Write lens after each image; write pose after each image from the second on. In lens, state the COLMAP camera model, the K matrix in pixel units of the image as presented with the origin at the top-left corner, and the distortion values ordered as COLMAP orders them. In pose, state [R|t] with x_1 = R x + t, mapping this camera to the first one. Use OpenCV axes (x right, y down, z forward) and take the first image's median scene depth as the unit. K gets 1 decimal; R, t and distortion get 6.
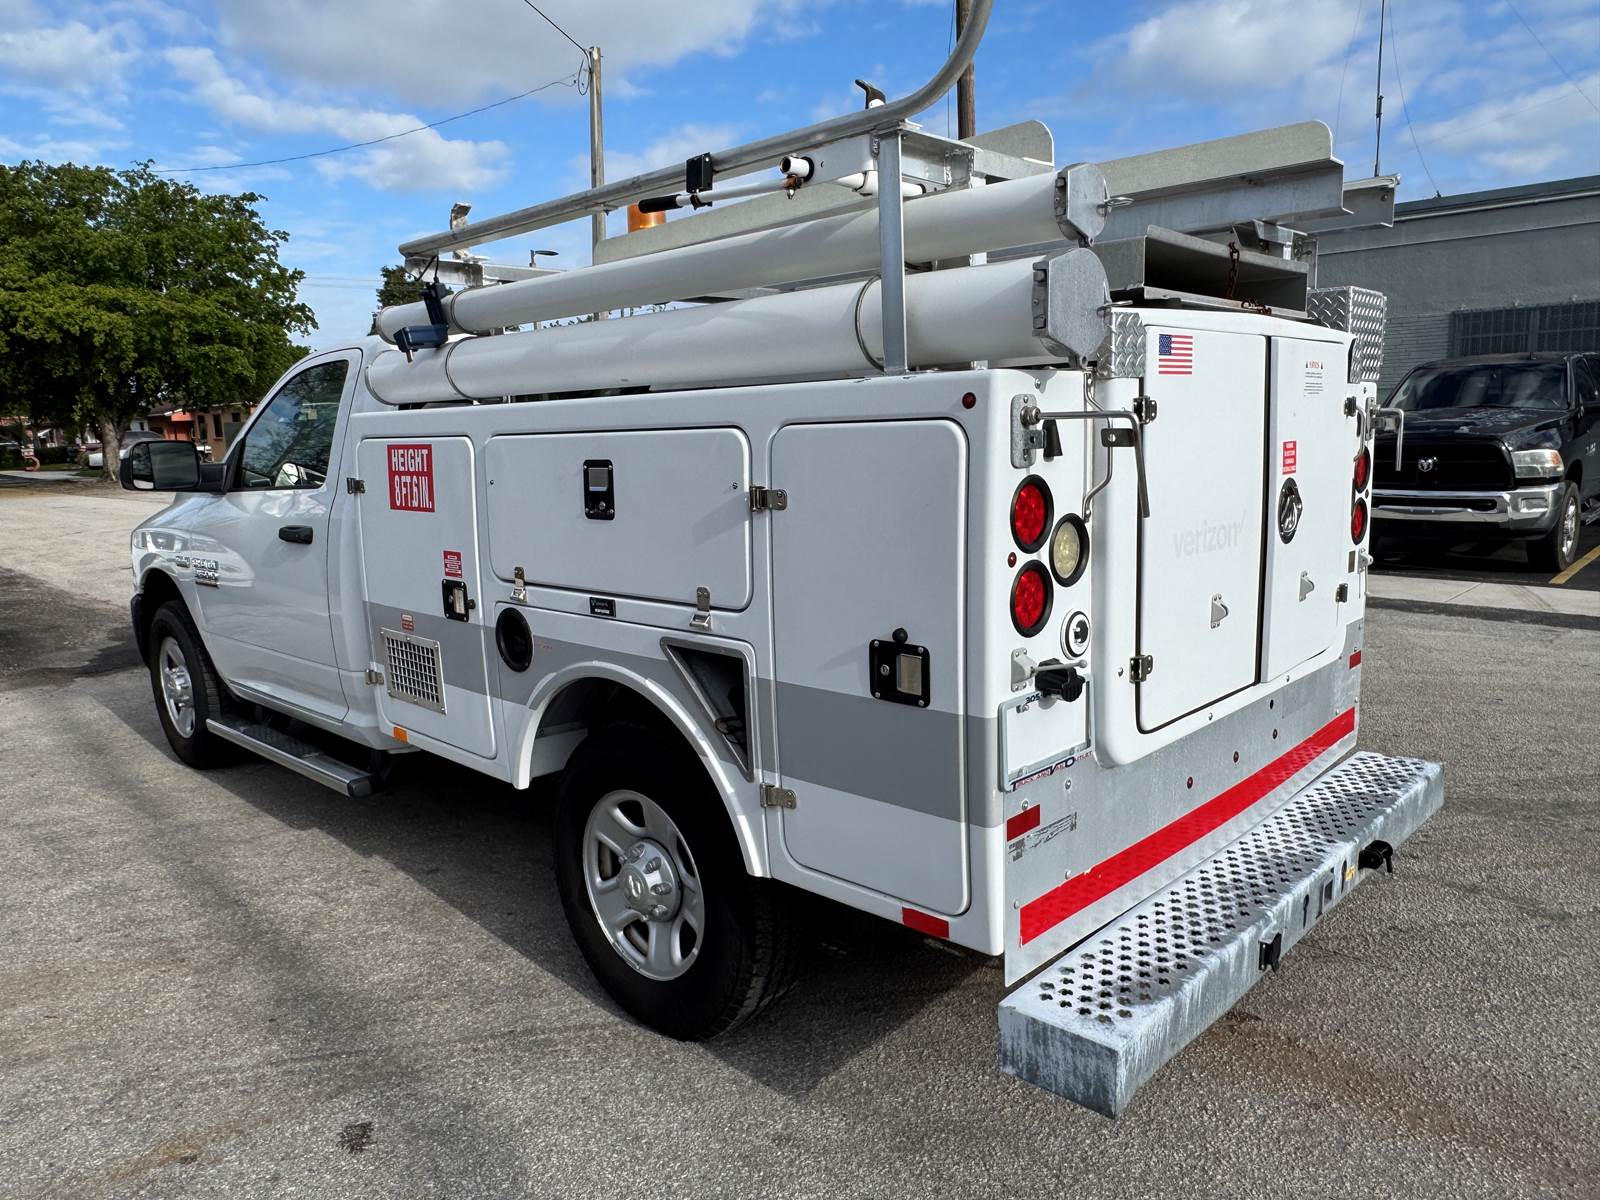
lens RADIAL K [[1101.7, 0, 784.0], [0, 1101.7, 605.3], [0, 0, 1]] dist [-0.010408, 0.011469]
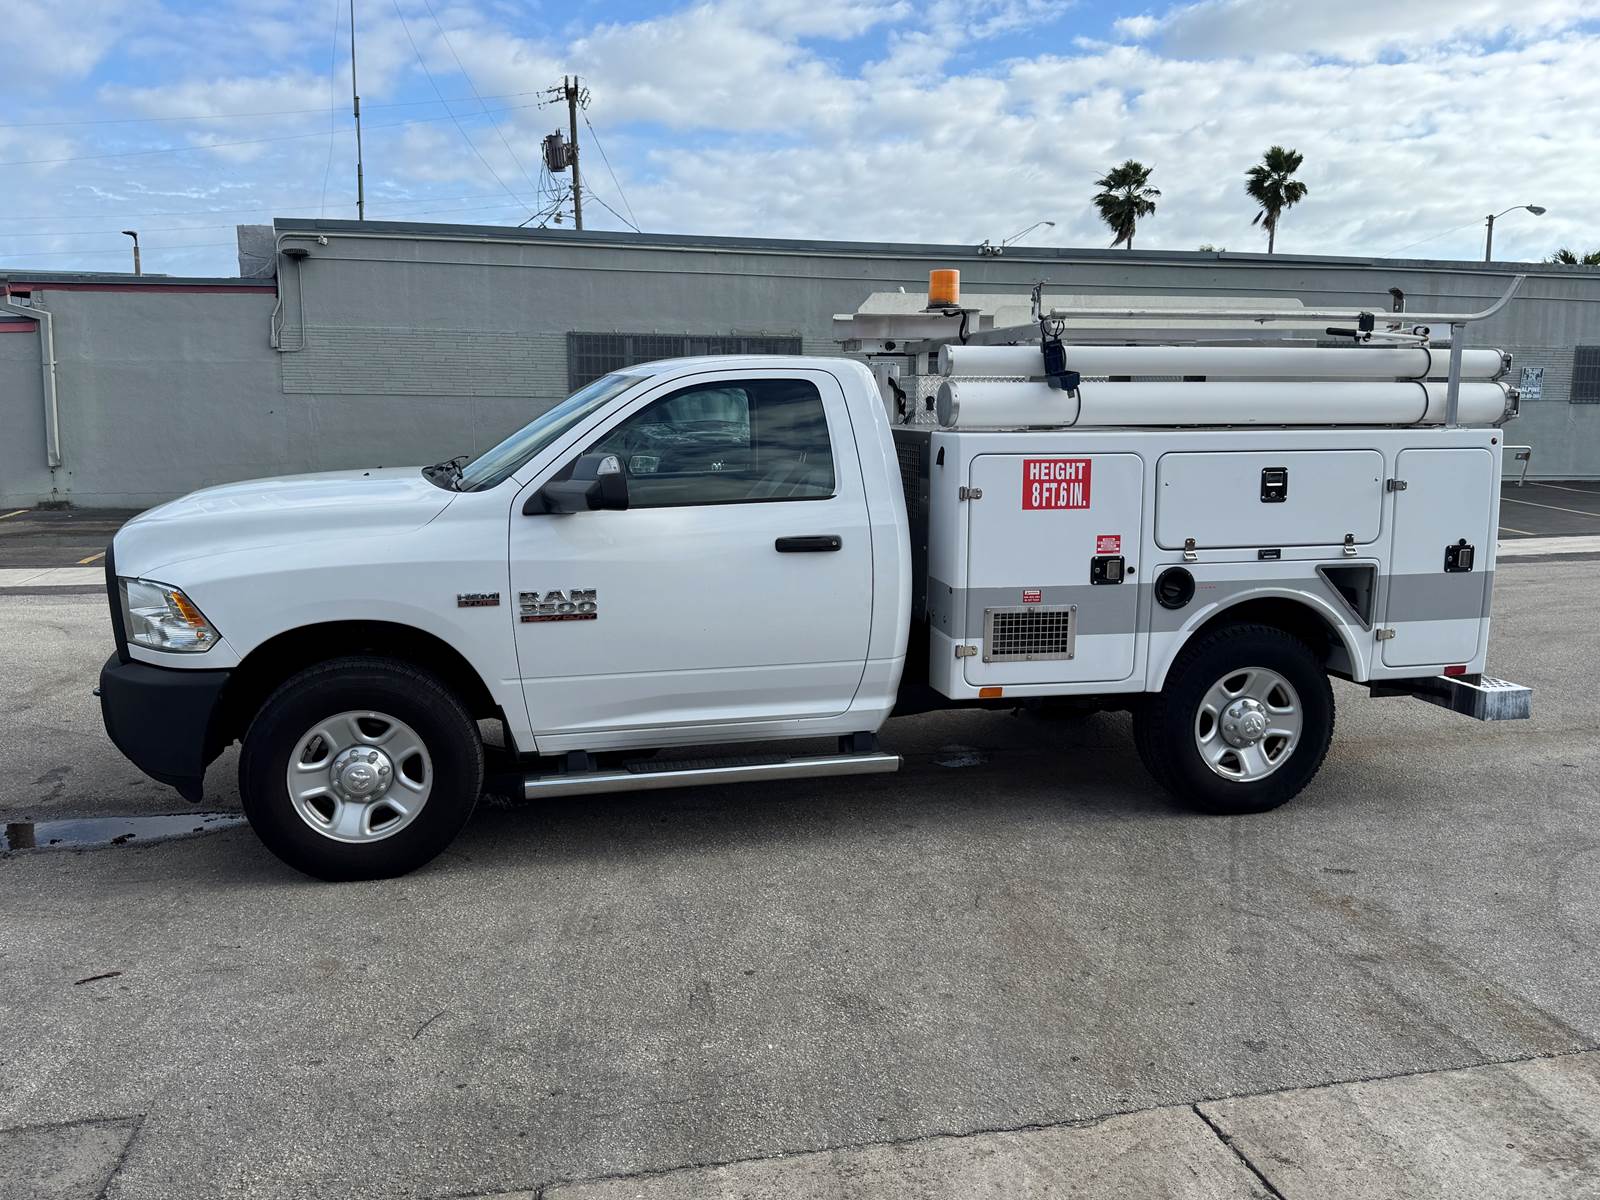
lens RADIAL K [[1258.6, 0, 793.9], [0, 1258.6, 590.3], [0, 0, 1]] dist [0.087377, -0.137881]
pose [[0.549344, -0.092553, 0.830455, -1.964221], [0.116136, 0.992658, 0.033806, -0.084562], [-0.827487, 0.077875, 0.556059, 0.465031]]
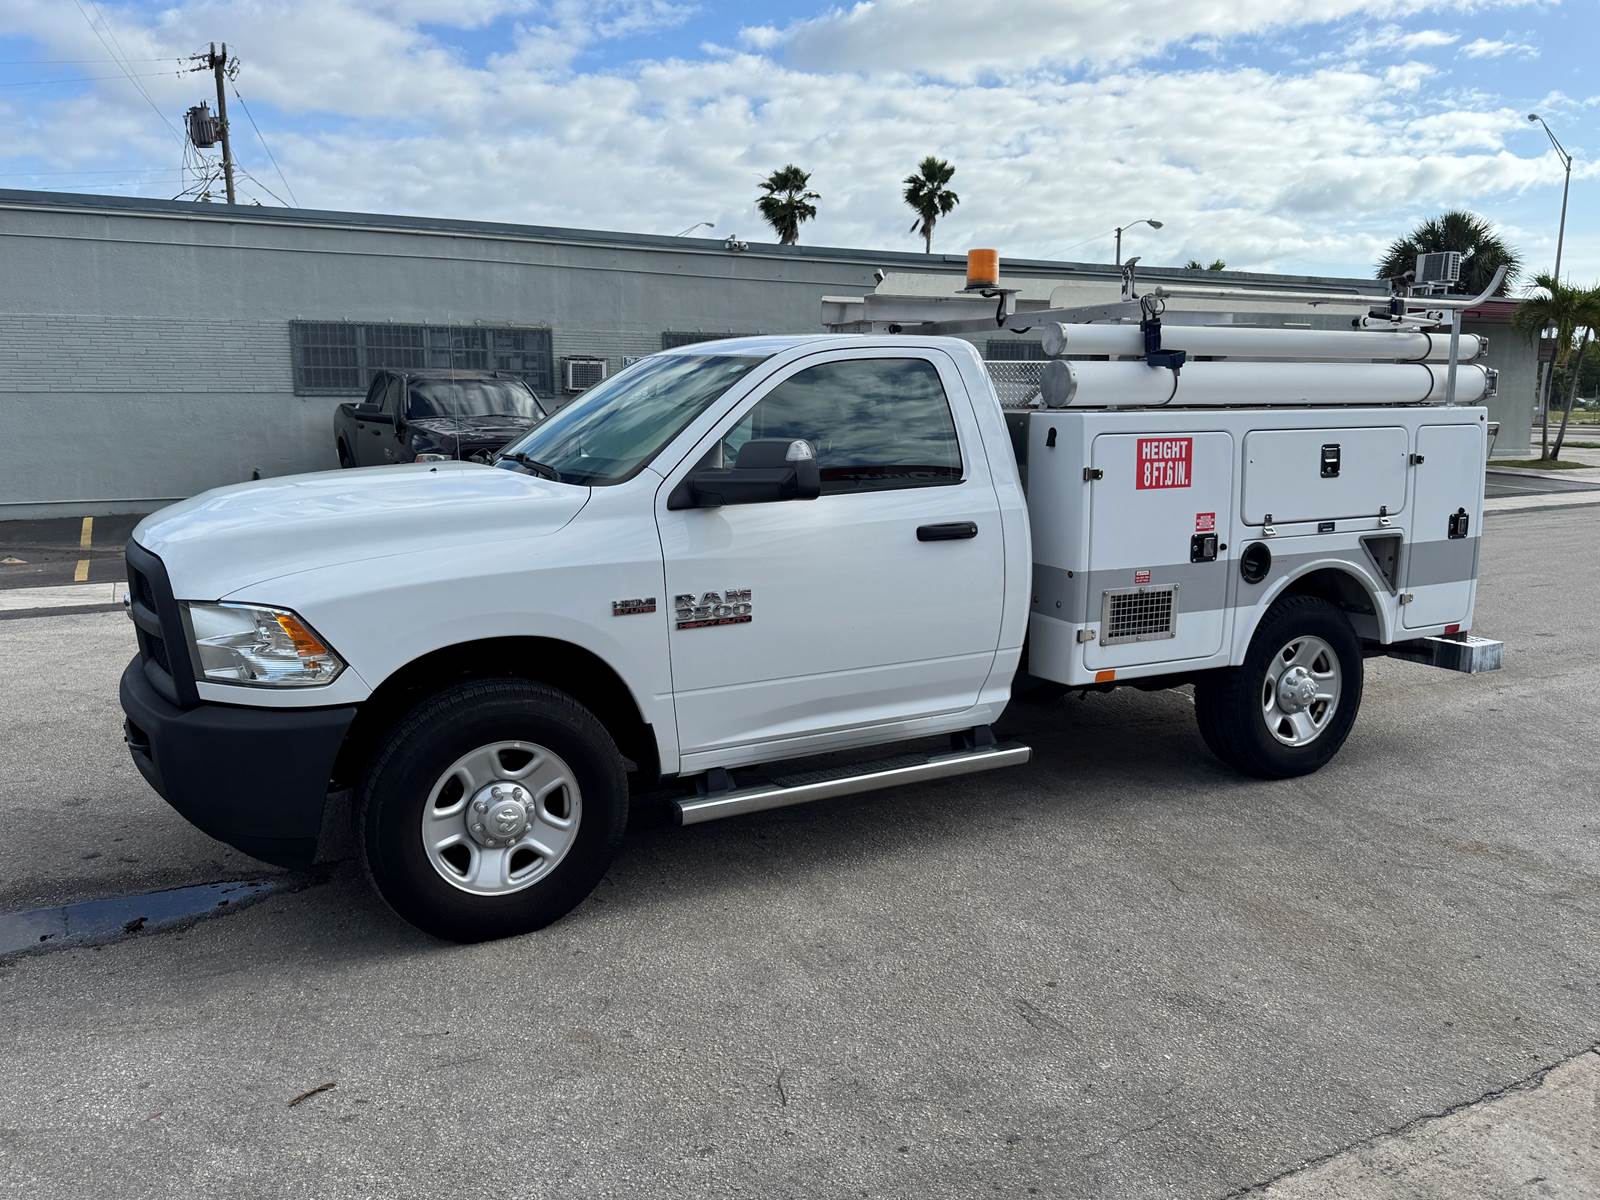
lens RADIAL K [[1258.6, 0, 796.9], [0, 1258.6, 605.1], [0, 0, 1]] dist [0.087377, -0.137881]
pose [[0.300541, -0.123123, 0.945788, -2.127741], [0.148978, 0.985521, 0.080955, -0.150355], [-0.942062, 0.116571, 0.314532, 1.047987]]
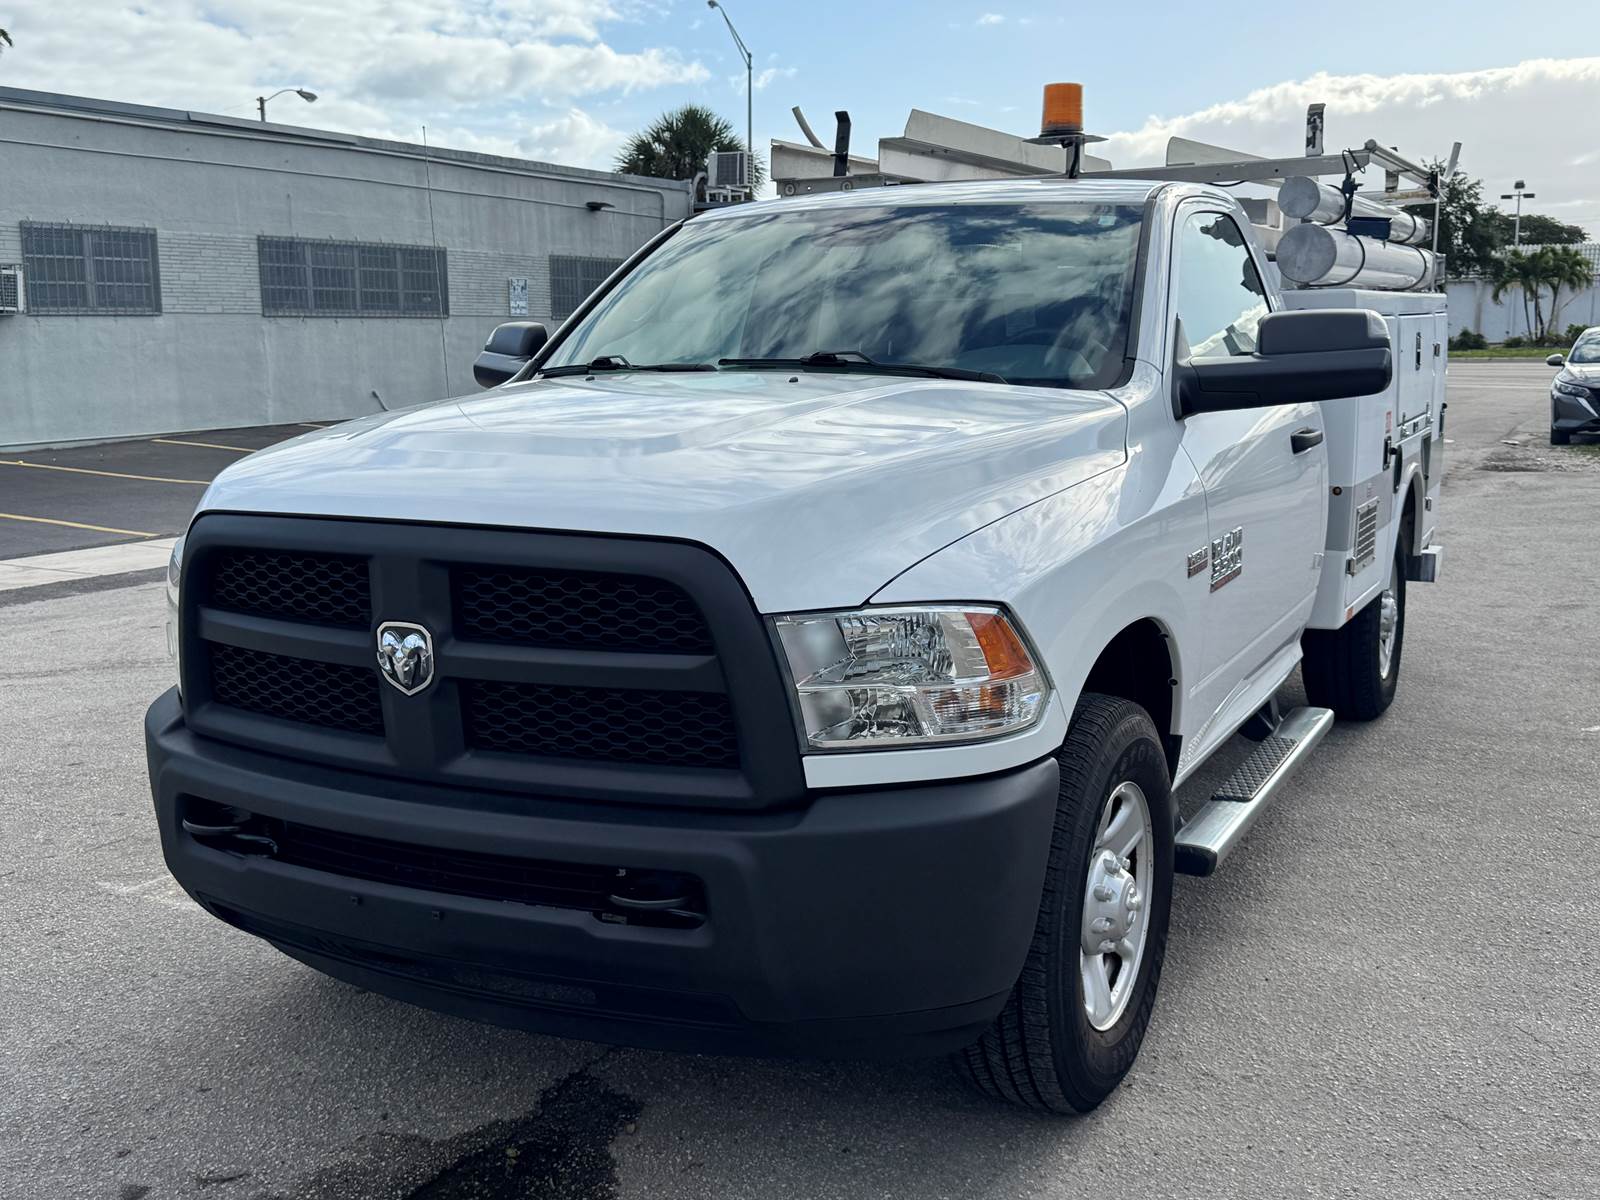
lens RADIAL K [[1649.7, 0, 800.1], [0, 1649.7, 609.9], [0, 0, 1]] dist [0.026377, 0.000000]
pose [[-0.291331, -0.128409, 0.947965, -1.956950], [0.177639, 0.966453, 0.185506, -0.304993], [-0.939985, 0.222439, -0.258747, 2.231717]]
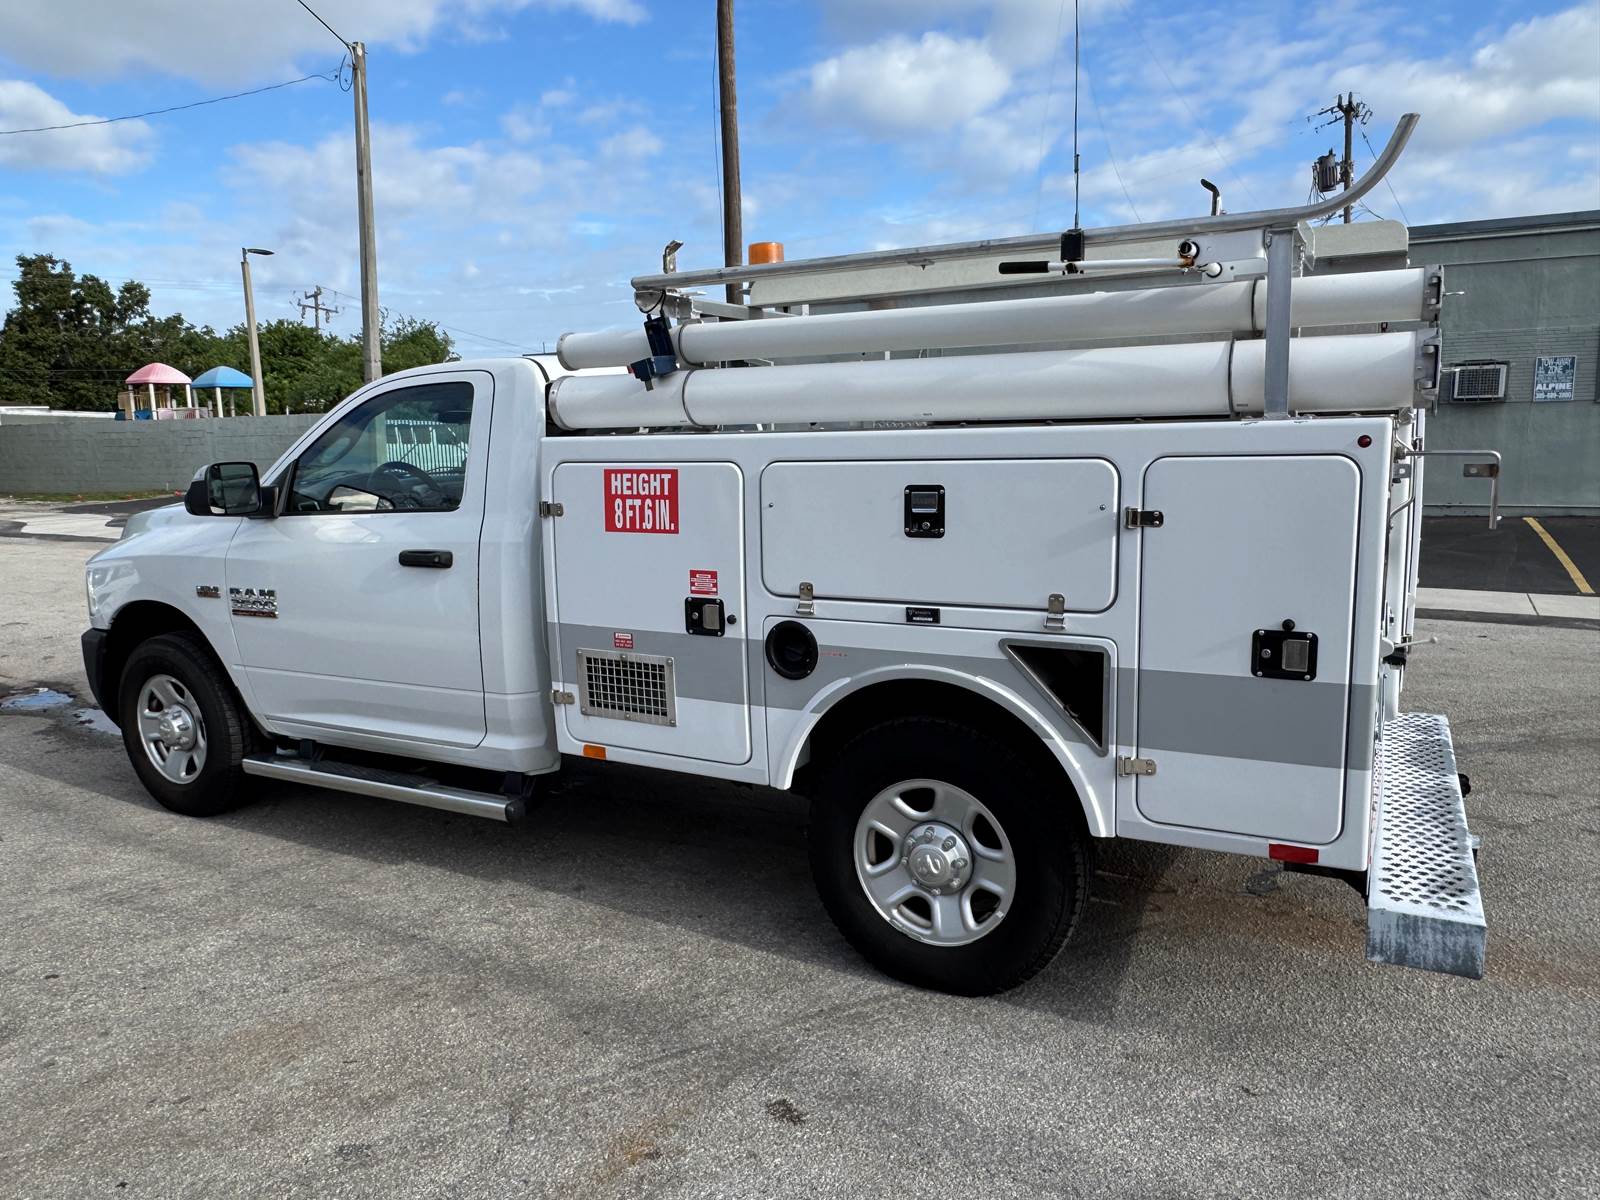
lens RADIAL K [[1101.7, 0, 791.5], [0, 1101.7, 603.2], [0, 0, 1]] dist [-0.010408, 0.011469]
pose [[0.961993, -0.033527, 0.271009, -0.534508], [0.037402, 0.999258, -0.009145, -0.004932], [-0.270501, 0.018933, 0.962533, -0.041952]]
